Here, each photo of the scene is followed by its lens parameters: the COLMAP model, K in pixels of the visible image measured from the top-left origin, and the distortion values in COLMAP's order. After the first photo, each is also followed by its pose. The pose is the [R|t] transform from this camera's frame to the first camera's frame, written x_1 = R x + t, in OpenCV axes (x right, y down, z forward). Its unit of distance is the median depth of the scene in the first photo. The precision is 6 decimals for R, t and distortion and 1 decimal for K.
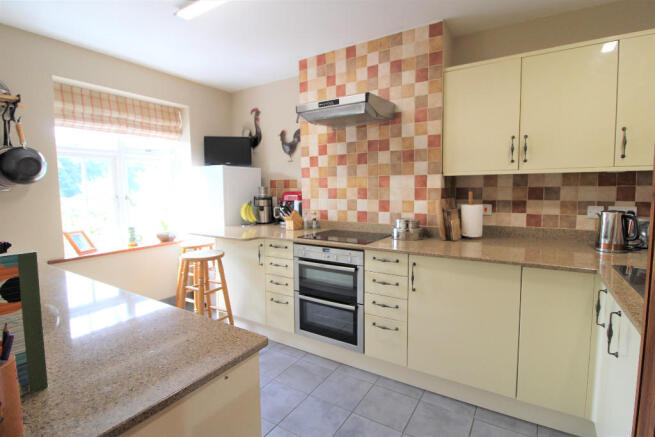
lens RADIAL K [[321.2, 0, 327.3], [0, 321.2, 212.8], [0, 0, 1]] dist [0.000091, -0.000093]
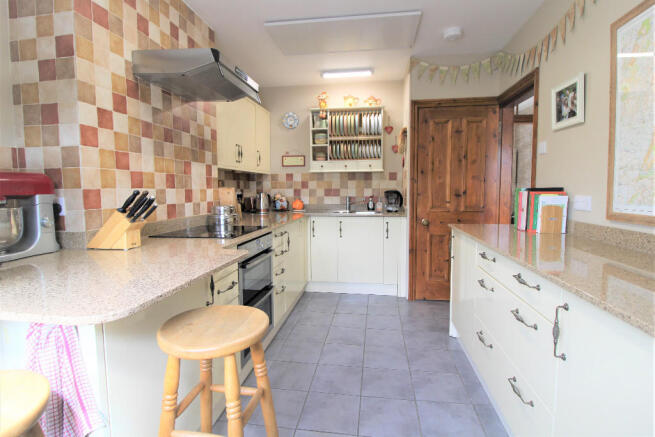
lens RADIAL K [[321.2, 0, 327.3], [0, 321.2, 212.8], [0, 0, 1]] dist [0.000091, -0.000093]
pose [[-0.398886, -0.057778, 0.915178, -0.729840], [0.078248, 0.992228, 0.096747, -0.028822], [-0.913656, 0.110202, -0.391266, 0.942796]]
